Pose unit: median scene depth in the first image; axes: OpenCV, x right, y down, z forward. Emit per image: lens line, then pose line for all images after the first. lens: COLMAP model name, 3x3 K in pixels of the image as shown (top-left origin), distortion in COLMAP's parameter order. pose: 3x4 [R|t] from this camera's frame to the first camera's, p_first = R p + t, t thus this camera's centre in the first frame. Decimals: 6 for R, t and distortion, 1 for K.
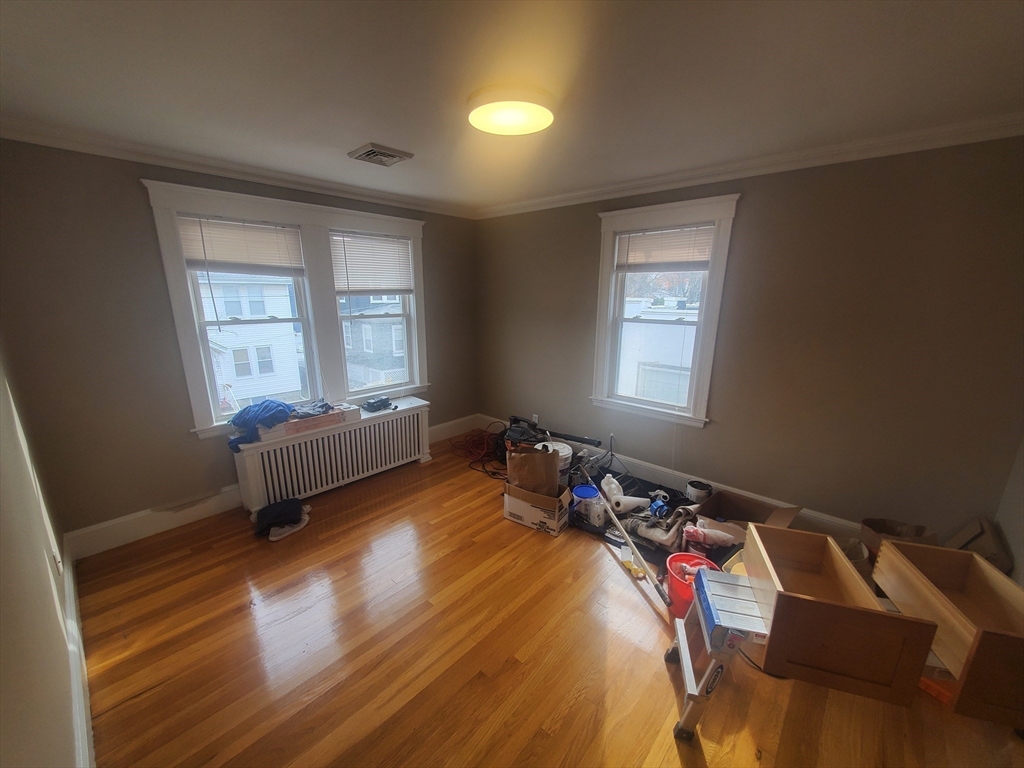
lens RADIAL K [[415.0, 0, 508.2], [0, 415.0, 392.8], [0, 0, 1]] dist [0.000543, -0.000108]
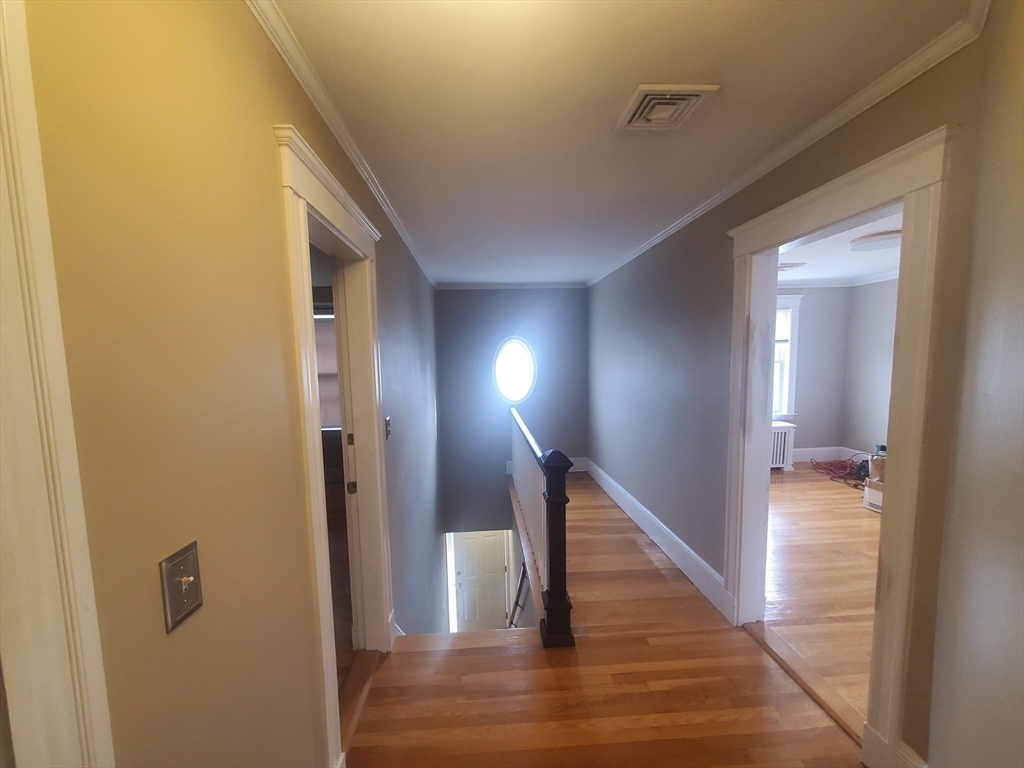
lens RADIAL K [[415.0, 0, 500.9], [0, 415.0, 391.1], [0, 0, 1]] dist [0.000543, -0.000108]
pose [[0.721399, 0.045408, -0.691030, 0.041788], [-0.145913, 0.985414, -0.087573, 0.170311], [0.676974, 0.164005, 0.717502, -0.615102]]
